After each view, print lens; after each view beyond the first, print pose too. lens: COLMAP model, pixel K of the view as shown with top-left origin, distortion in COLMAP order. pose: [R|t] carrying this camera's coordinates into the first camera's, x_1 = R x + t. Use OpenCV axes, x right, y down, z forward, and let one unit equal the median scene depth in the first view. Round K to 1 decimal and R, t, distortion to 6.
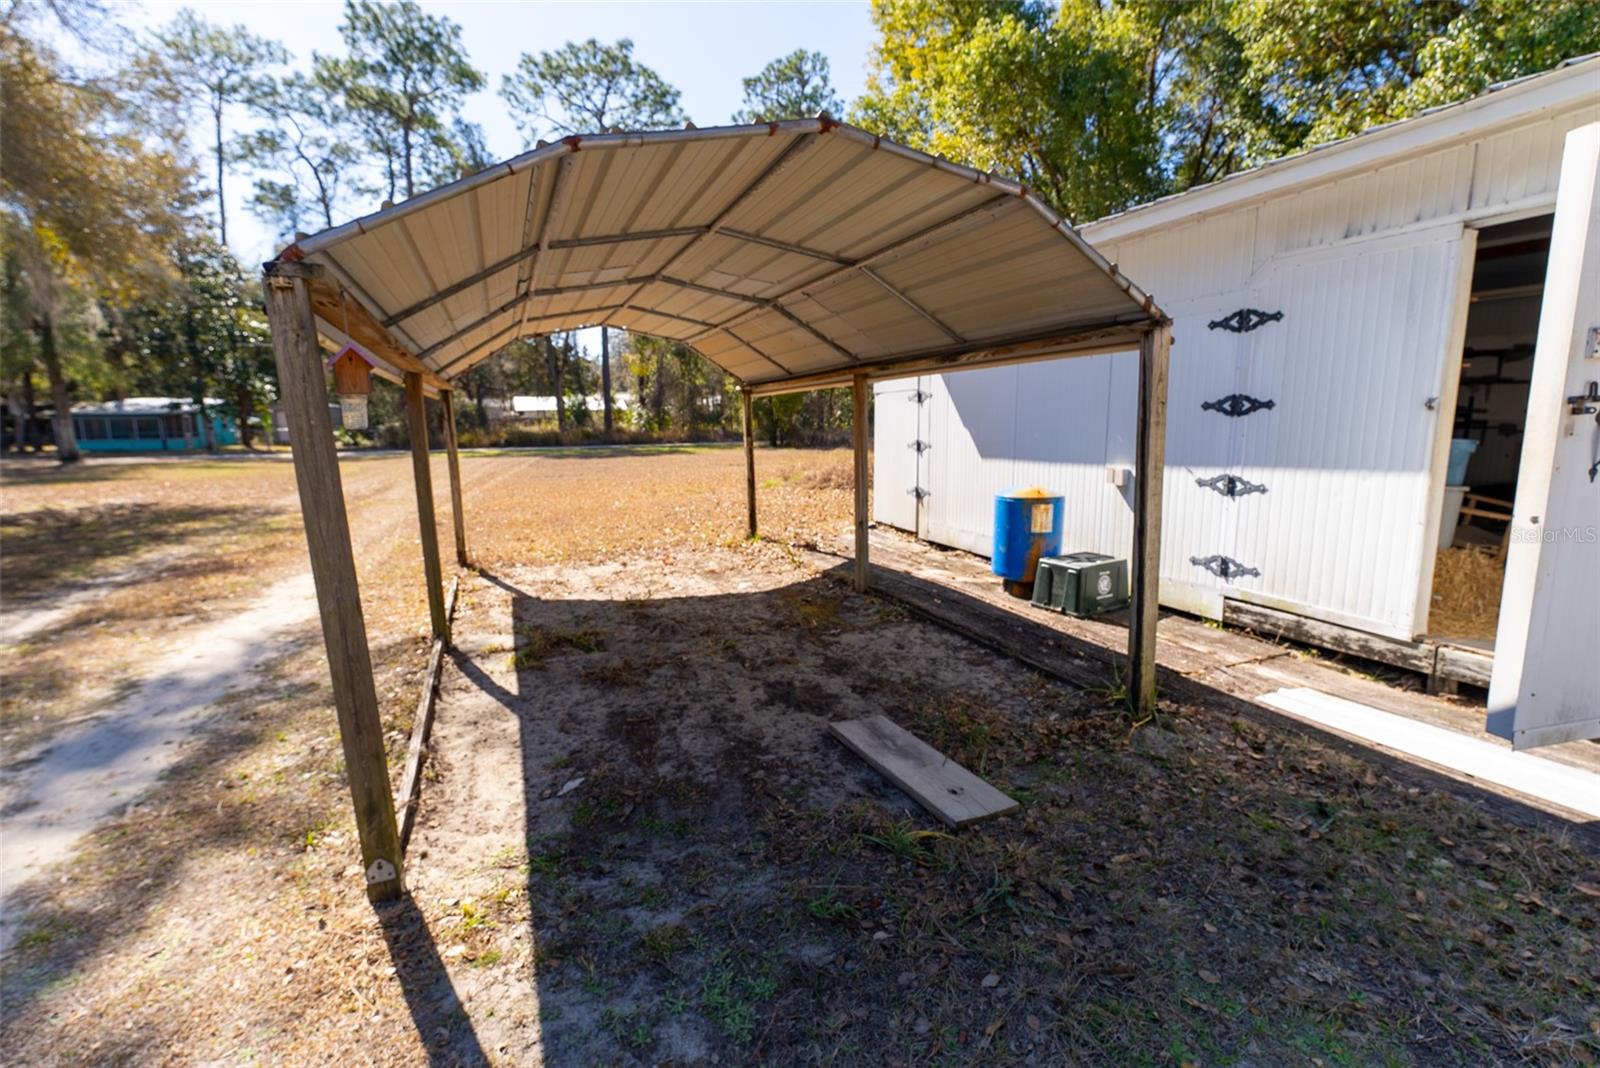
lens RADIAL K [[743.4, 0, 805.4], [0, 743.4, 538.9], [0, 0, 1]] dist [-0.000979, -0.000263]
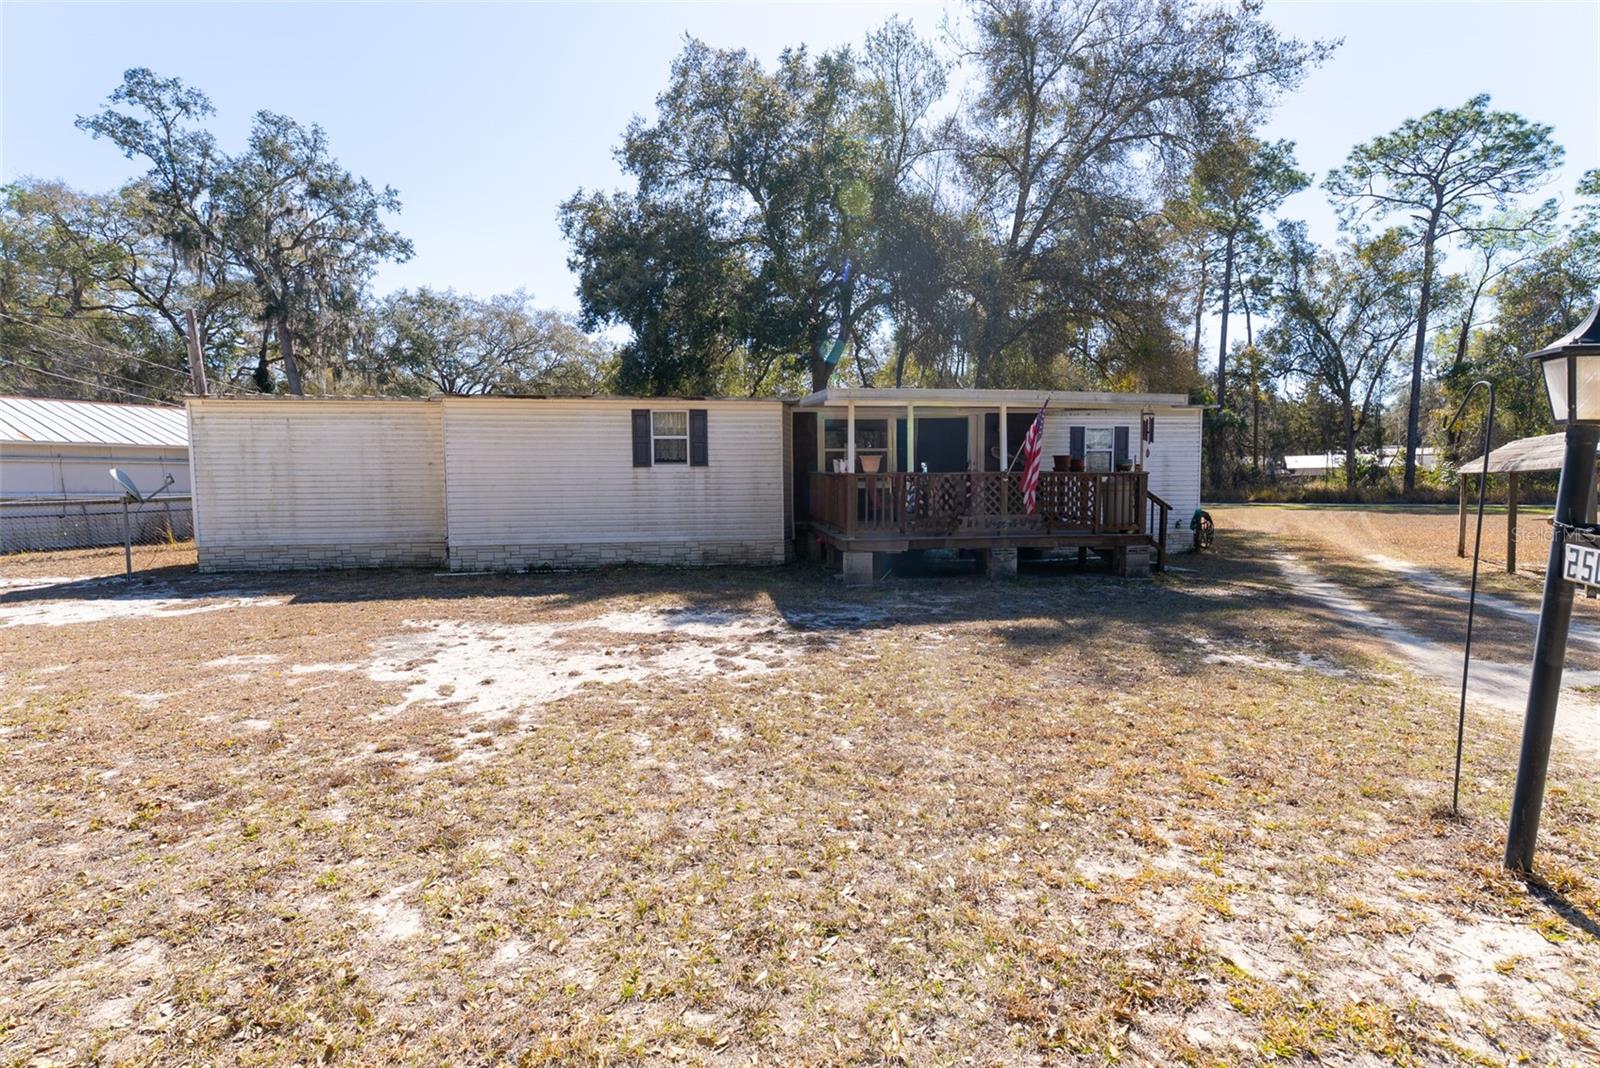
lens RADIAL K [[743.4, 0, 805.4], [0, 743.4, 538.9], [0, 0, 1]] dist [-0.000979, -0.000263]
pose [[0.631029, 0.069057, -0.772679, -0.005648], [-0.122914, 0.992348, -0.011692, 0.031636], [0.765960, 0.102351, 0.634689, -0.245743]]
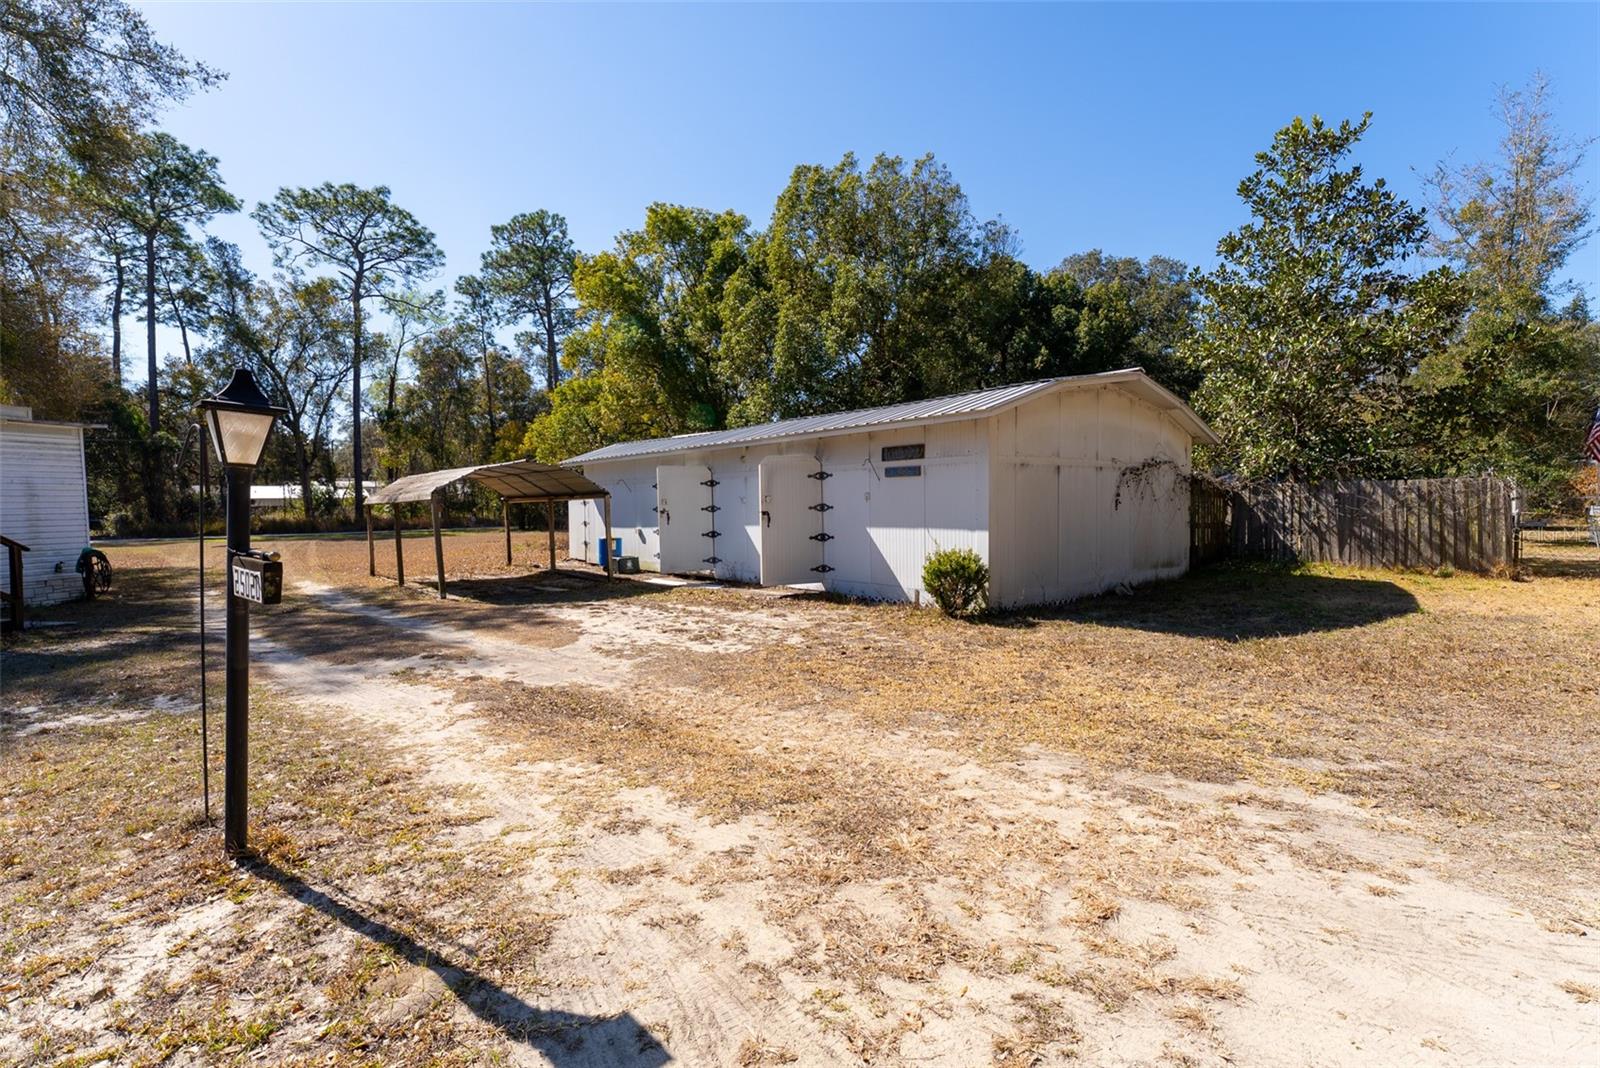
lens RADIAL K [[743.4, 0, 805.4], [0, 743.4, 538.9], [0, 0, 1]] dist [-0.000979, -0.000263]
pose [[0.949039, -0.015319, 0.314785, 0.012248], [0.050020, 0.993479, -0.102456, 0.031396], [-0.311163, 0.112980, 0.943617, -0.245770]]
